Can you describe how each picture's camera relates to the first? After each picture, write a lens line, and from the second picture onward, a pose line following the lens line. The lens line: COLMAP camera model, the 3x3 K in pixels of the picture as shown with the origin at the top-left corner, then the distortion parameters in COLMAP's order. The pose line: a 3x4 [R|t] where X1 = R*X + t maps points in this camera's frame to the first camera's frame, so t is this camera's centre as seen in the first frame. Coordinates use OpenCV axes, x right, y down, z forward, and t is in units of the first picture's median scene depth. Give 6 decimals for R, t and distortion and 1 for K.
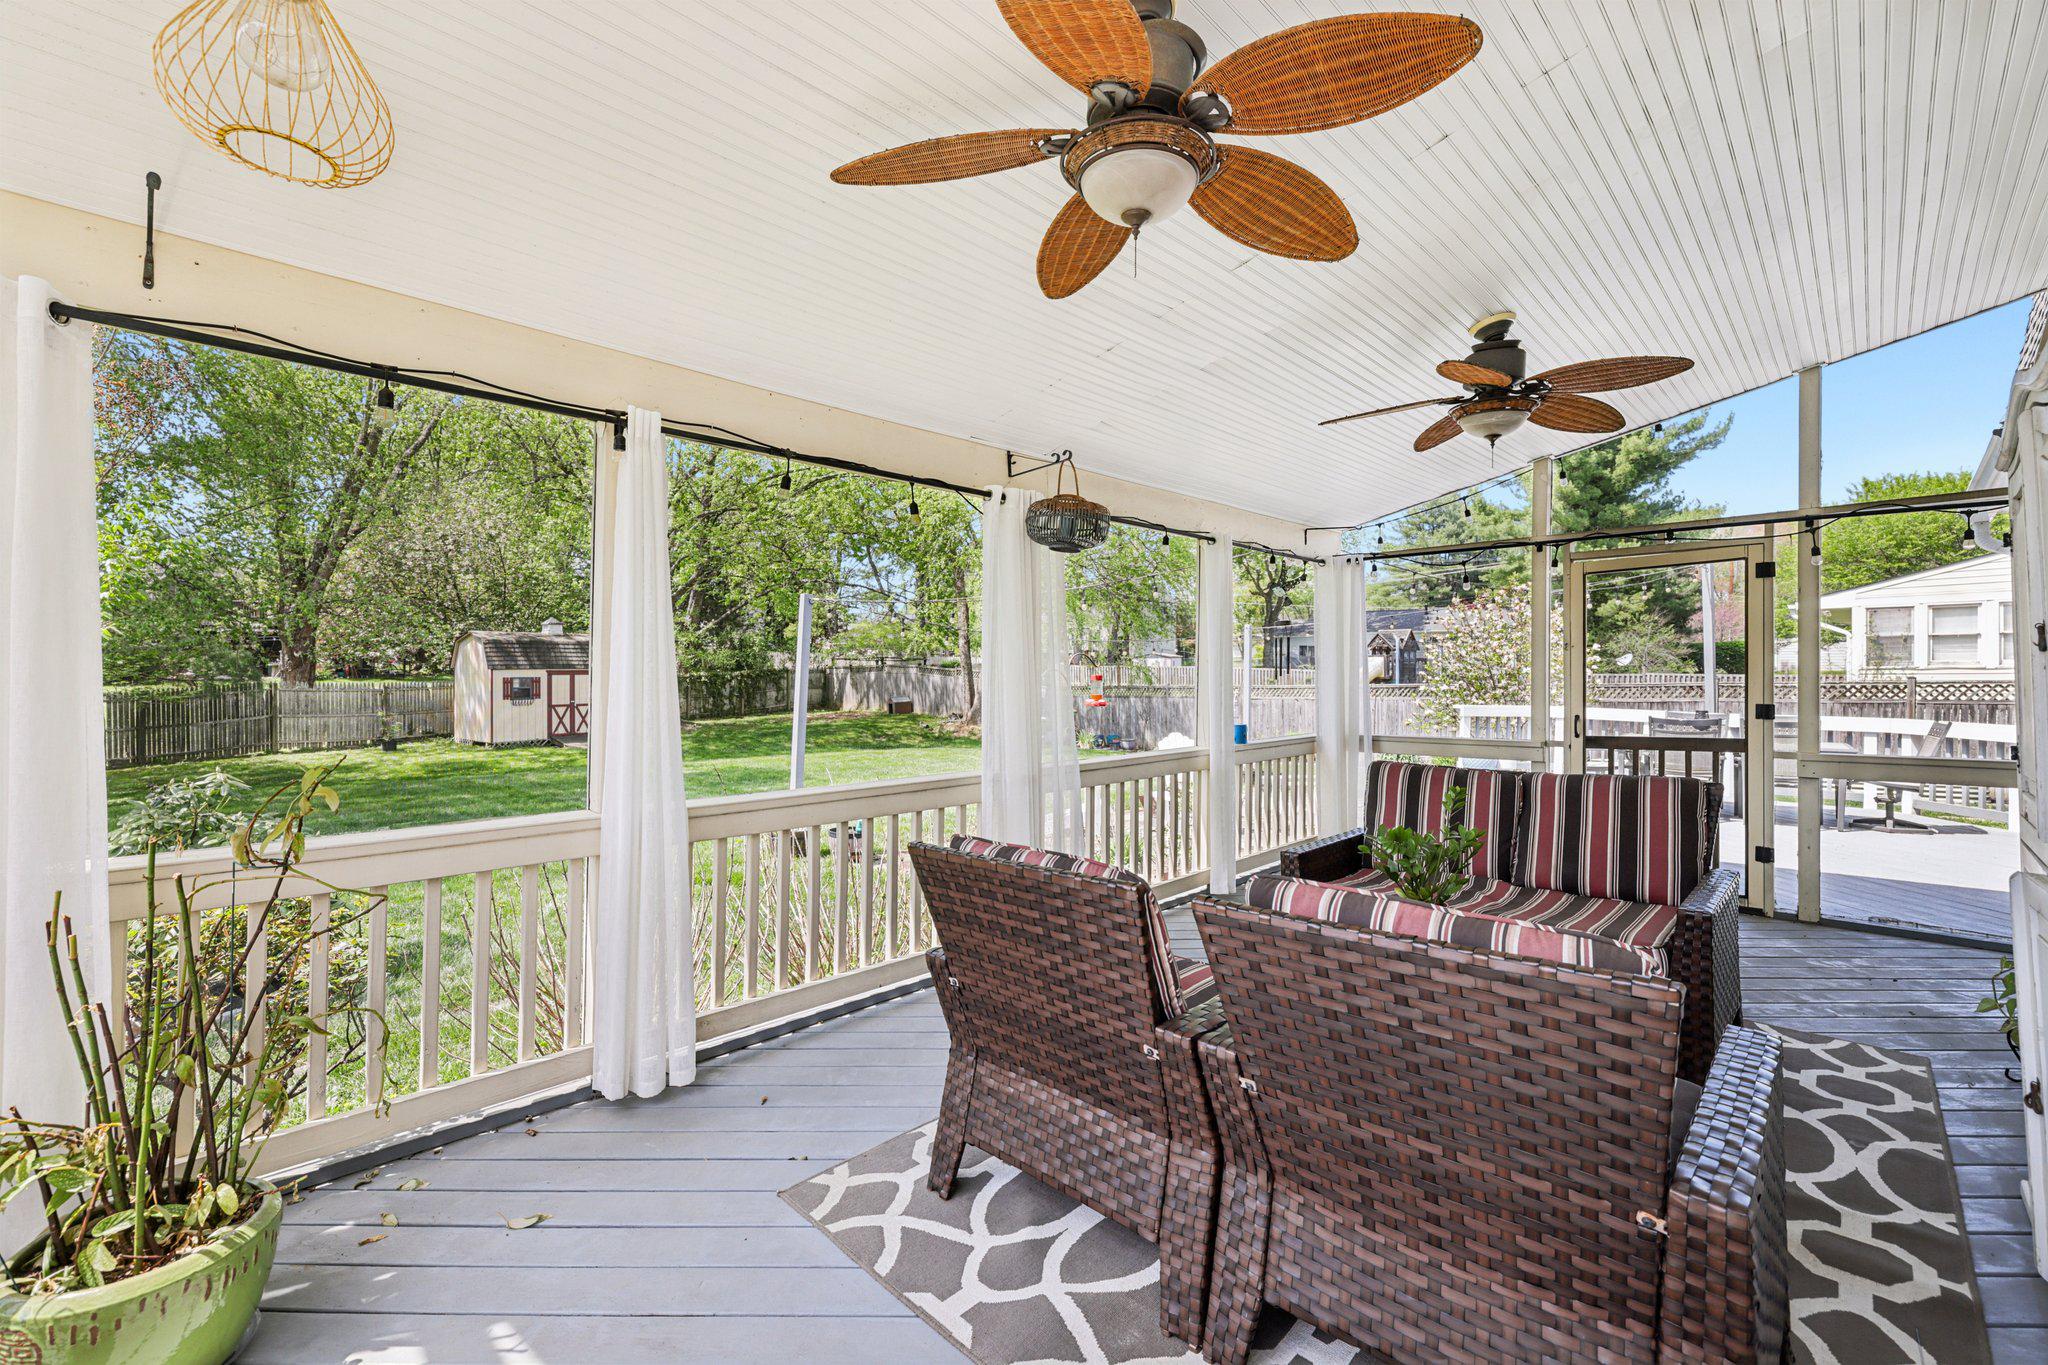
lens RADIAL K [[922.0, 0, 1021.6], [0, 922.0, 679.1], [0, 0, 1]] dist [0.002707, 0.000177]
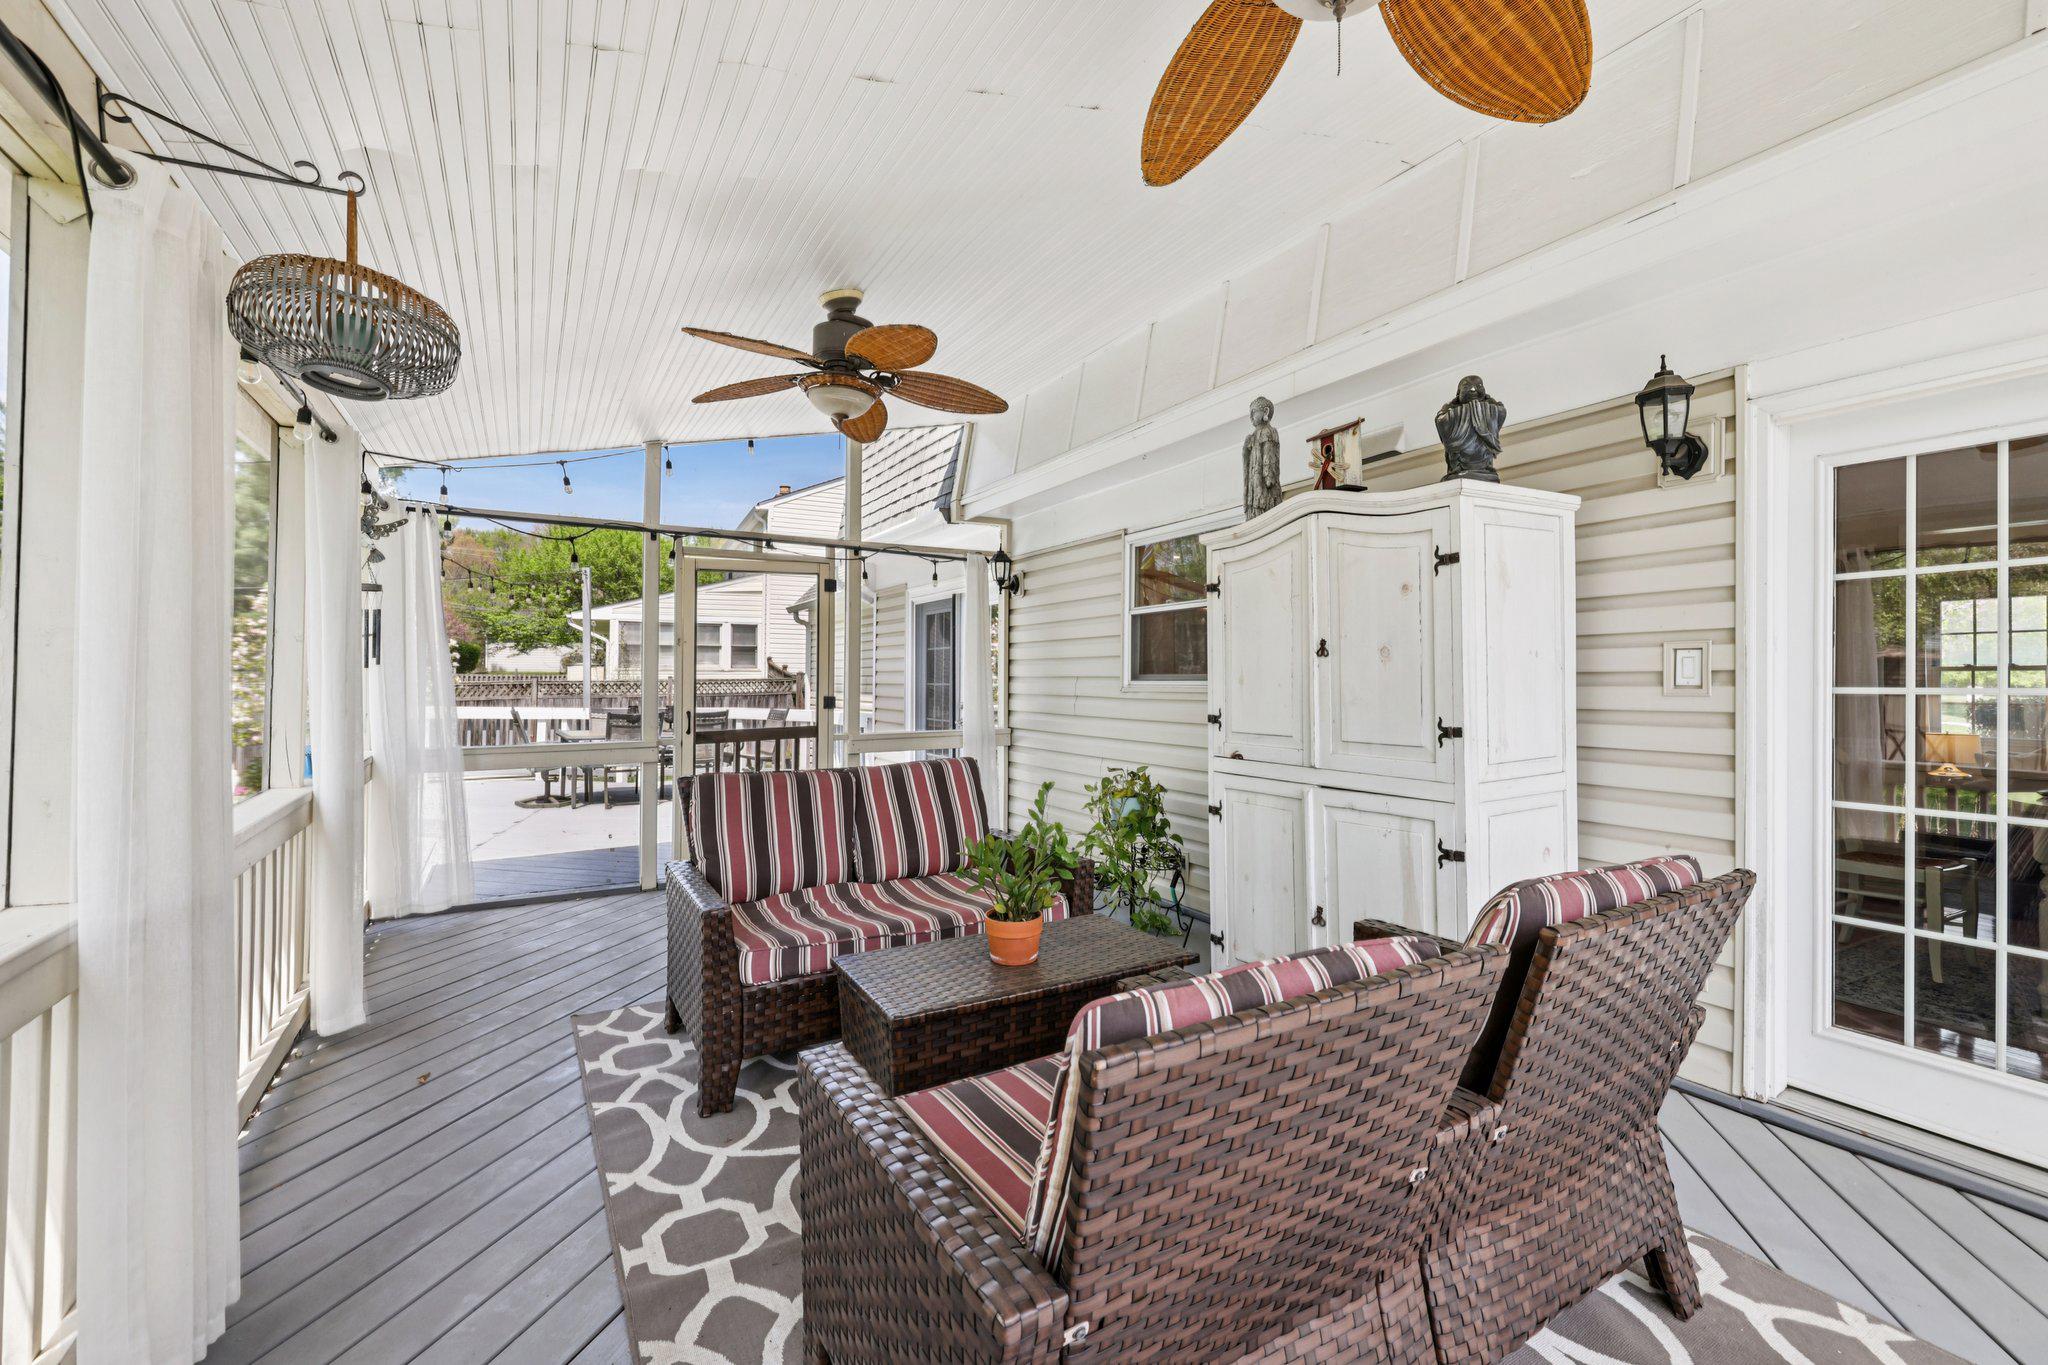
lens RADIAL K [[876.1, 0, 1030.4], [0, 876.1, 679.6], [0, 0, 1]] dist [0.012617, 0.000583]
pose [[0.285332, 0.002612, 0.958425, -0.211227], [-0.004656, 0.999988, -0.001340, 0.005419], [-0.958417, -0.004080, 0.285341, 0.405338]]
